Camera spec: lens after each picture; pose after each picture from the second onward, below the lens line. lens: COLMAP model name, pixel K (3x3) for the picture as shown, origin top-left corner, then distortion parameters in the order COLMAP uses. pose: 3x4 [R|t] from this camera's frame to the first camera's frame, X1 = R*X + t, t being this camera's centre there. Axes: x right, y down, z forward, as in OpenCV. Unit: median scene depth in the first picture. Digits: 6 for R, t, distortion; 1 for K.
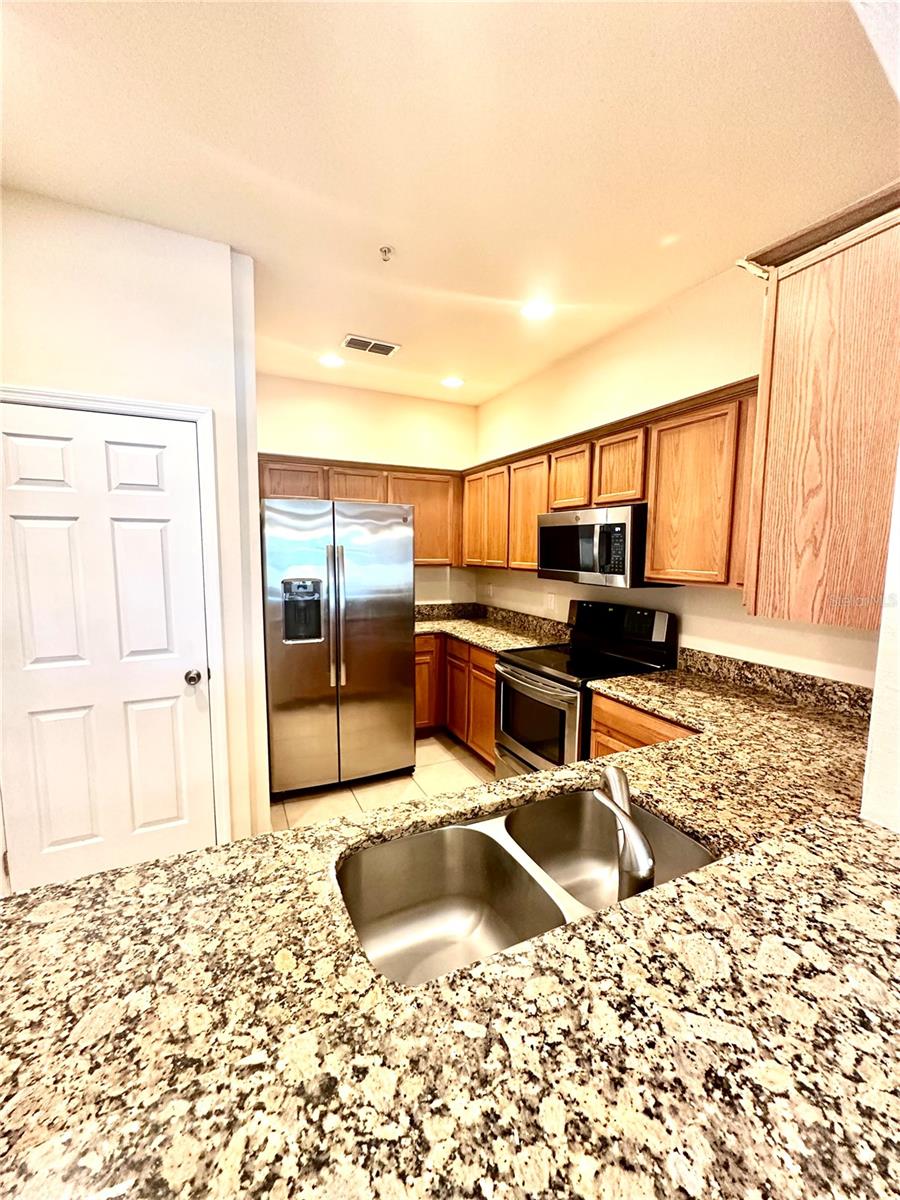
lens RADIAL K [[480.2, 0, 446.3], [0, 480.2, 597.9], [0, 0, 1]] dist [-0.000245, 0.000193]
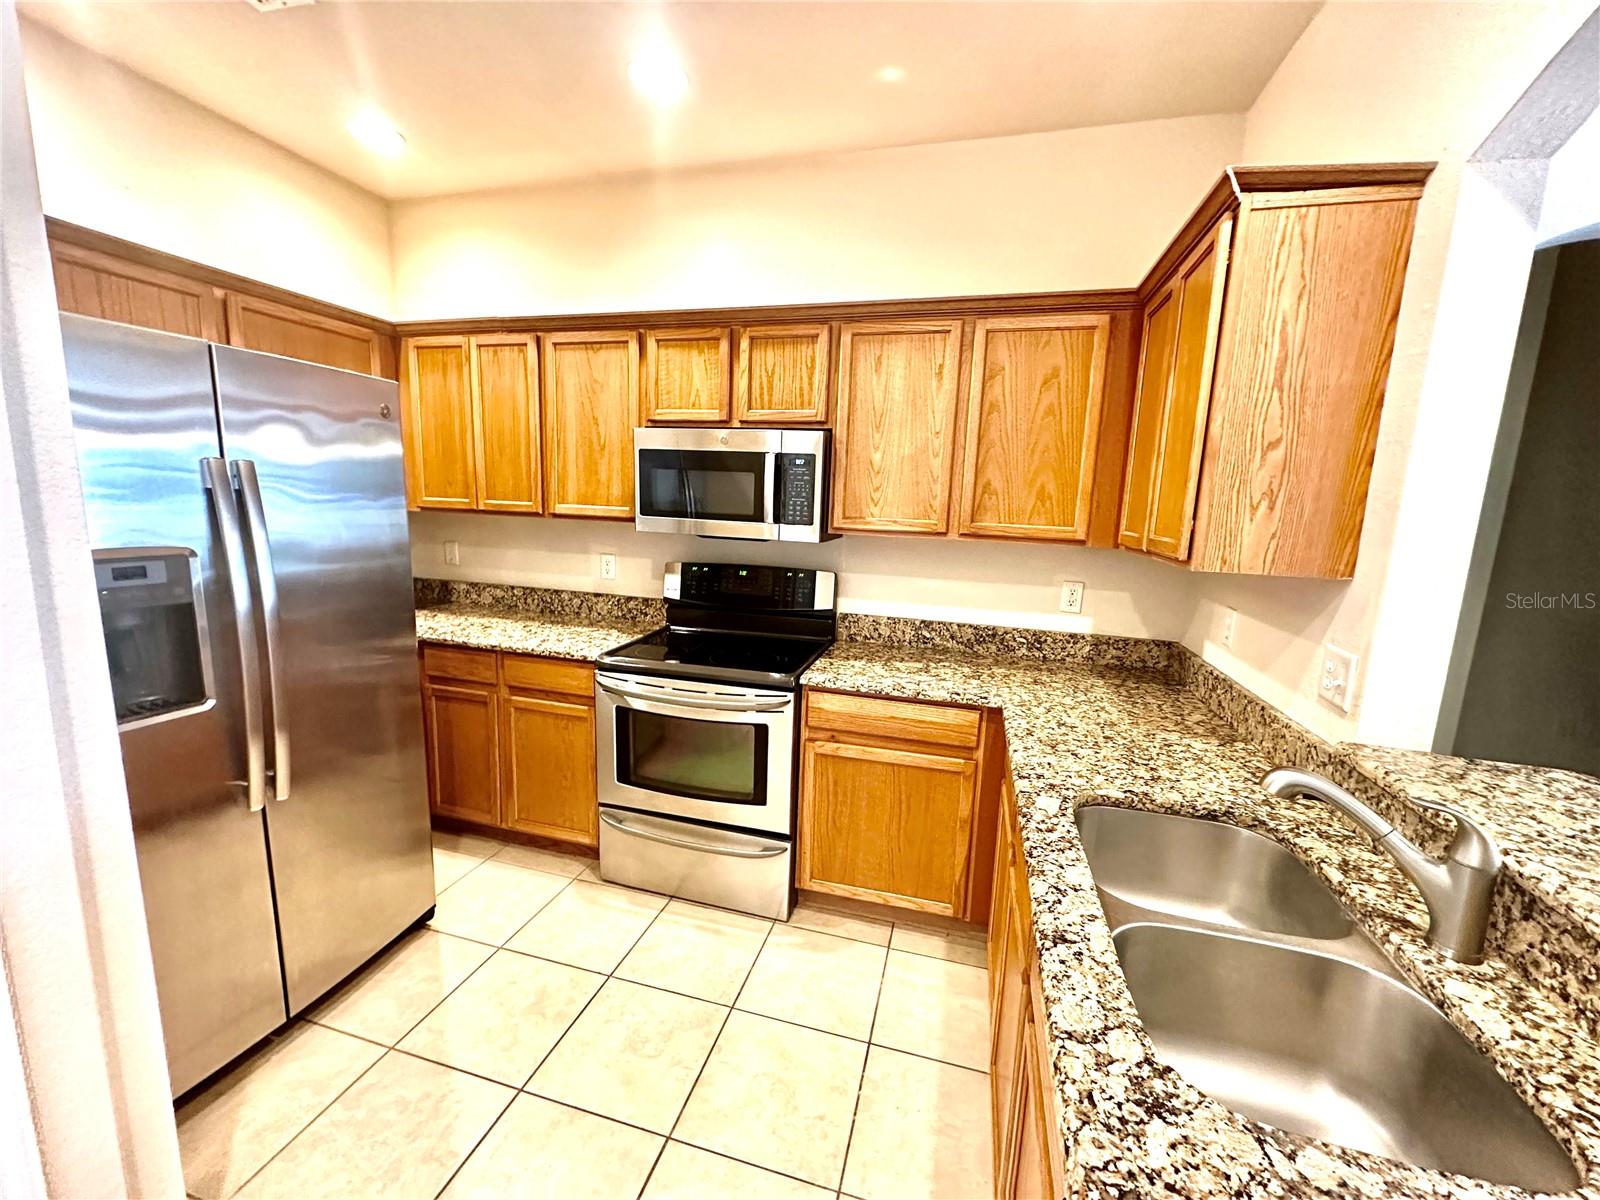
lens RADIAL K [[640.3, 0, 798.5], [0, 640.3, 600.8], [0, 0, 1]] dist [-0.000245, 0.000193]
pose [[0.653405, -0.105757, 0.749584, -0.434944], [0.045842, 0.993904, 0.100268, -0.035436], [-0.755619, -0.031153, 0.654270, 0.404317]]
